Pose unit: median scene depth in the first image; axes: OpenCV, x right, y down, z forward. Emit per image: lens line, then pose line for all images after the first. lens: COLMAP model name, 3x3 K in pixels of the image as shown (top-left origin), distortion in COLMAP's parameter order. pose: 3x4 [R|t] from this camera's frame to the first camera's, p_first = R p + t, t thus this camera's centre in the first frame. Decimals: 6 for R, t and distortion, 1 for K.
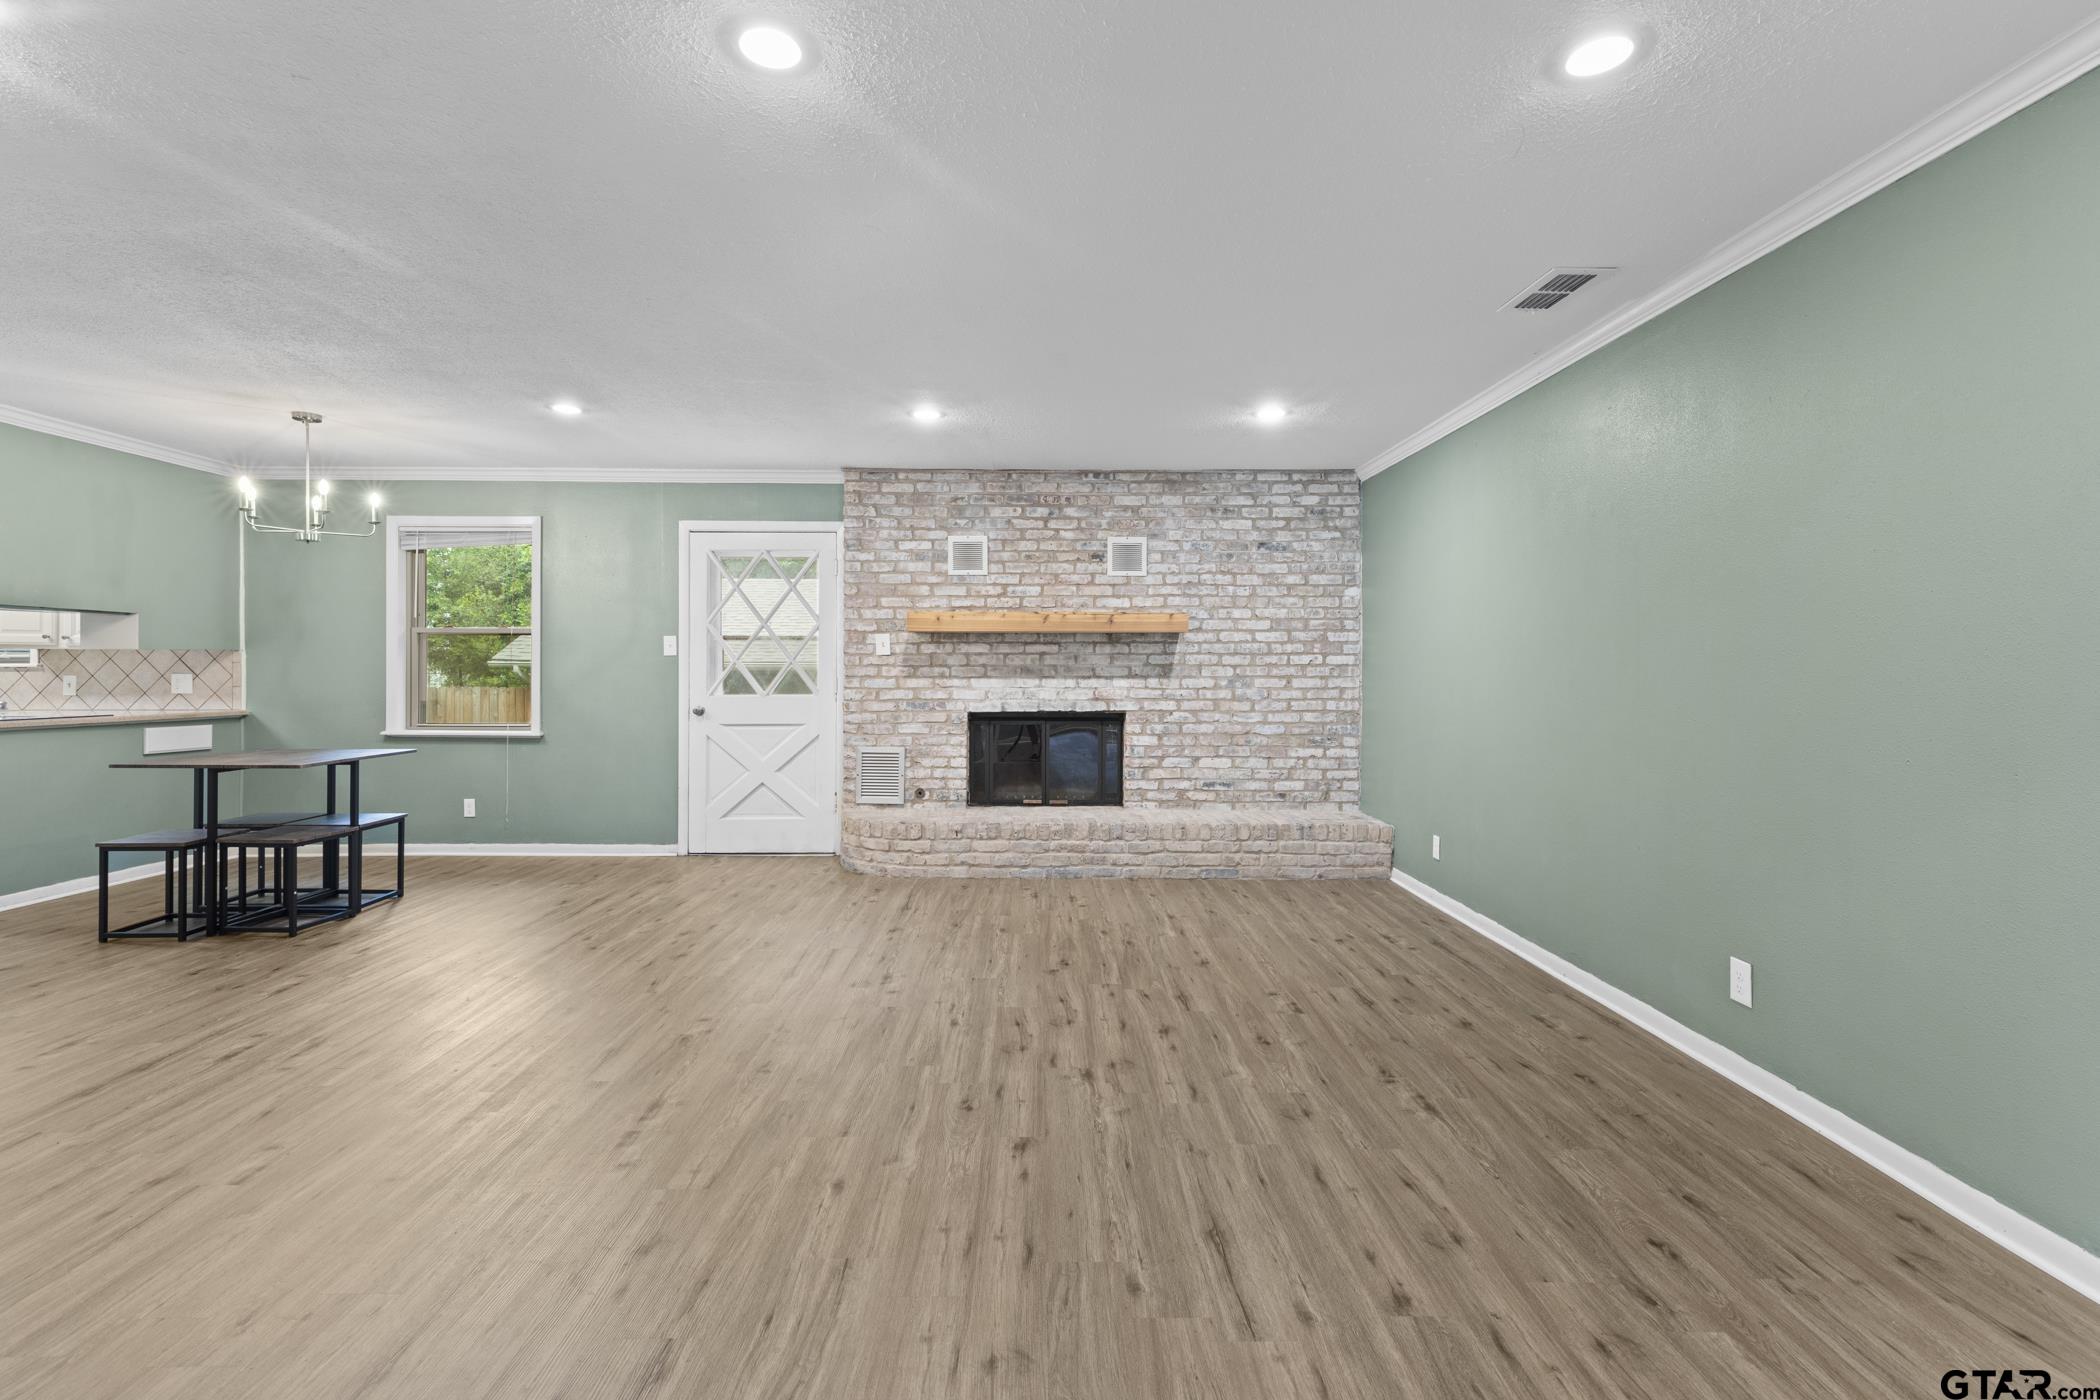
lens RADIAL K [[946.3, 0, 1046.0], [0, 946.3, 670.8], [0, 0, 1]] dist [0.003773, 0.000578]
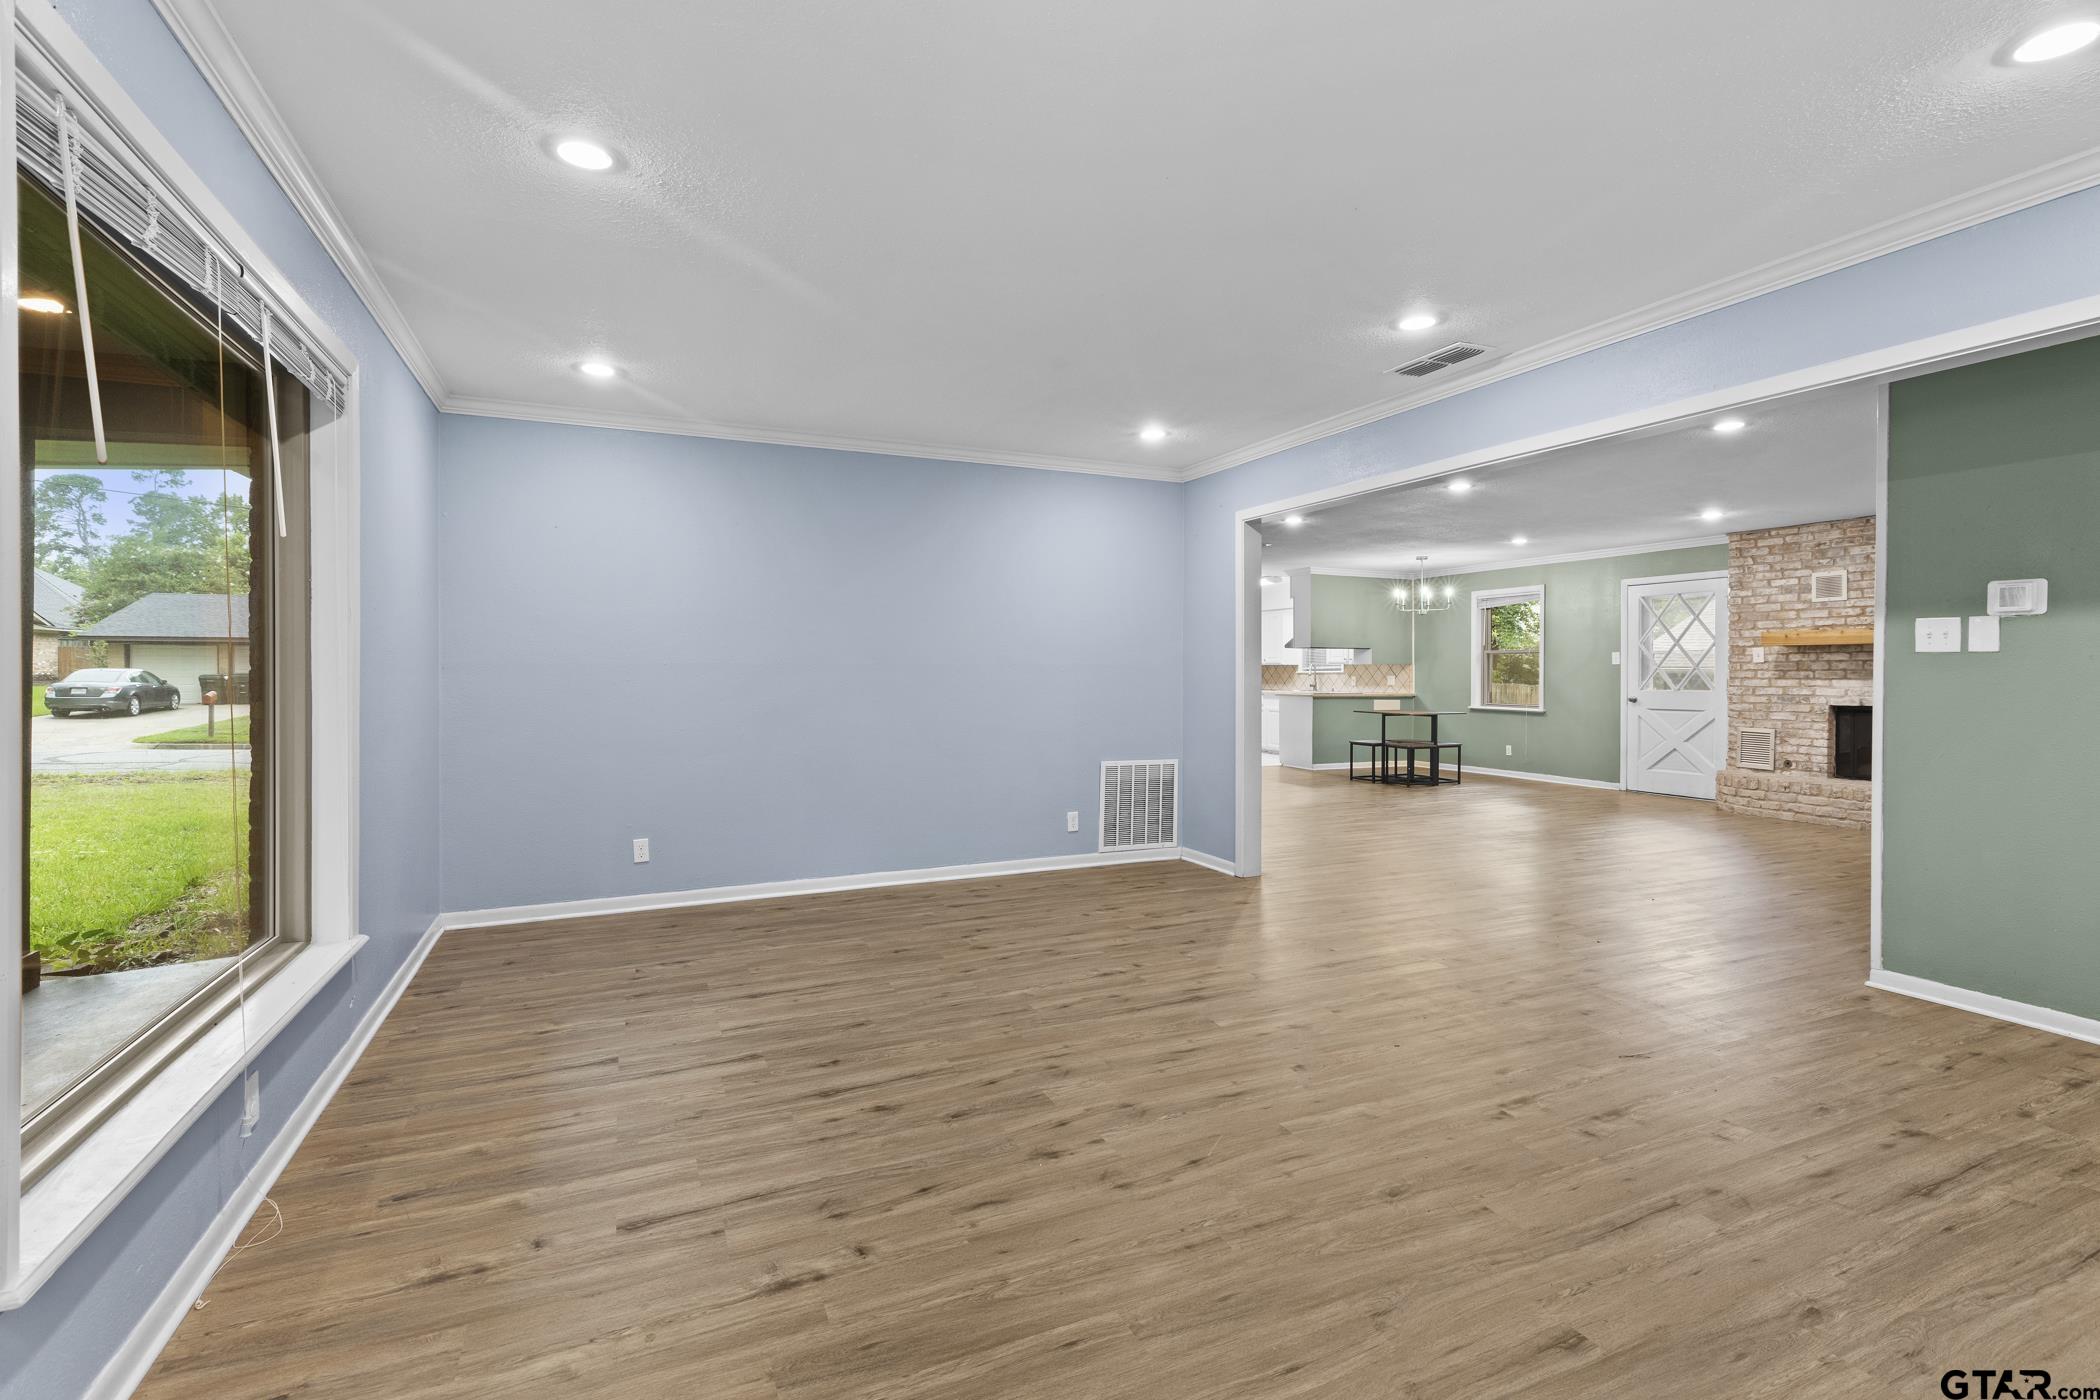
lens RADIAL K [[943.4, 0, 1045.2], [0, 943.4, 679.4], [0, 0, 1]] dist [0.001329, 0.000164]
pose [[0.401600, 0.004916, -0.915802, 0.682820], [-0.000208, 0.999986, 0.005276, 0.001054], [0.915815, -0.001928, 0.401595, -0.526777]]
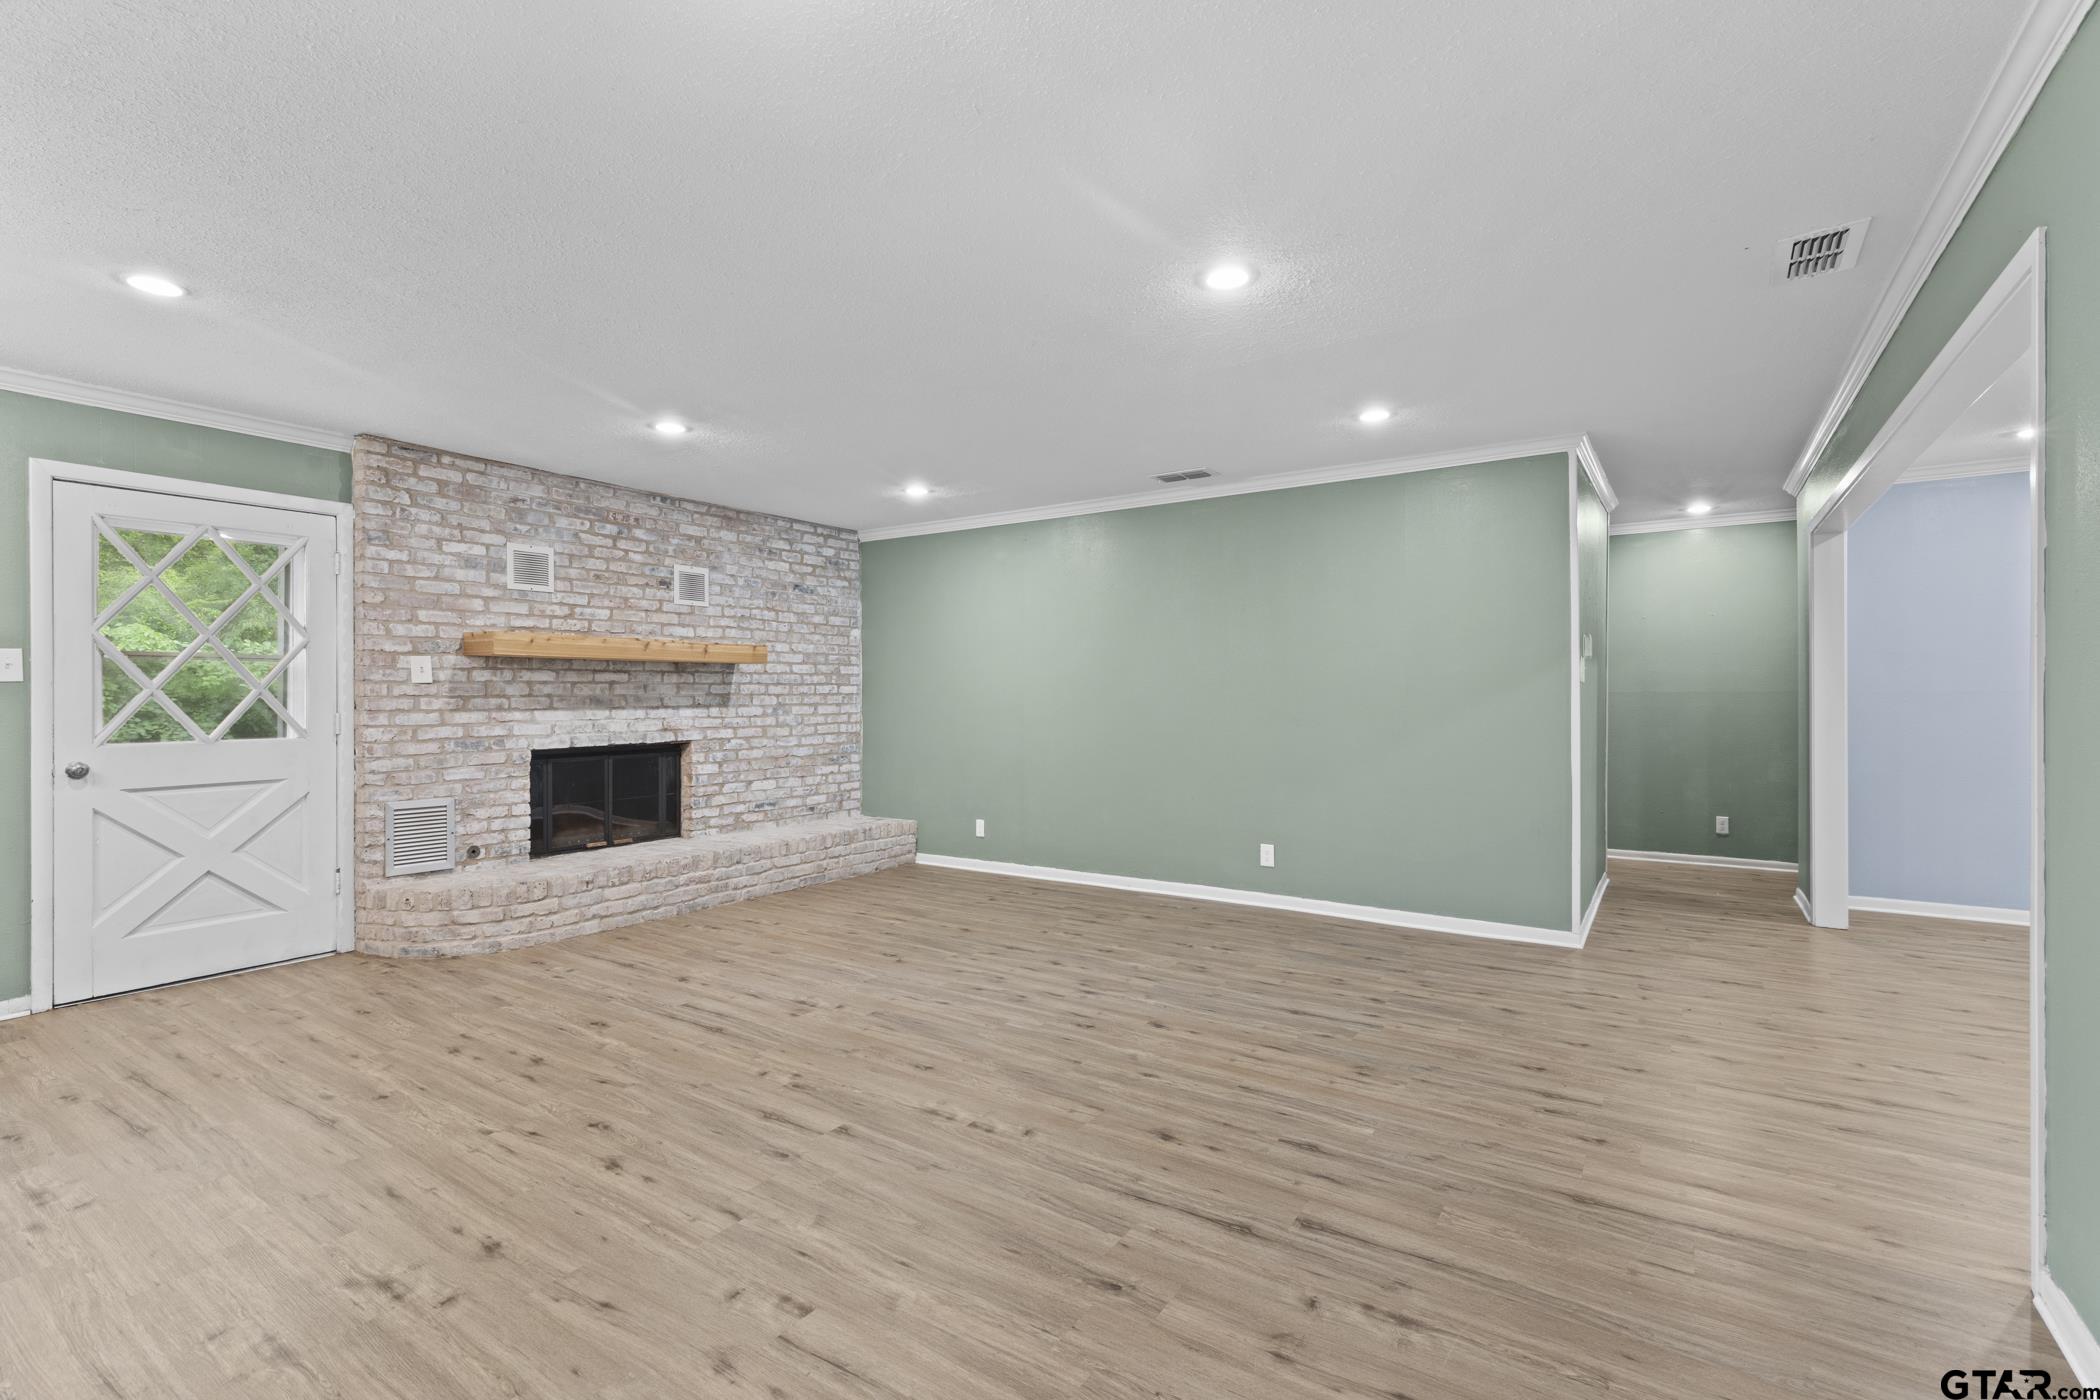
lens RADIAL K [[939.0, 0, 1050.0], [0, 939.0, 700.0], [0, 0, 1]] dist [0.002864, 0.000178]
pose [[0.563568, -0.008316, 0.826028, -0.523000], [0.006525, 0.999963, 0.005615, -0.003467], [-0.826044, 0.002225, 0.563601, 0.128249]]
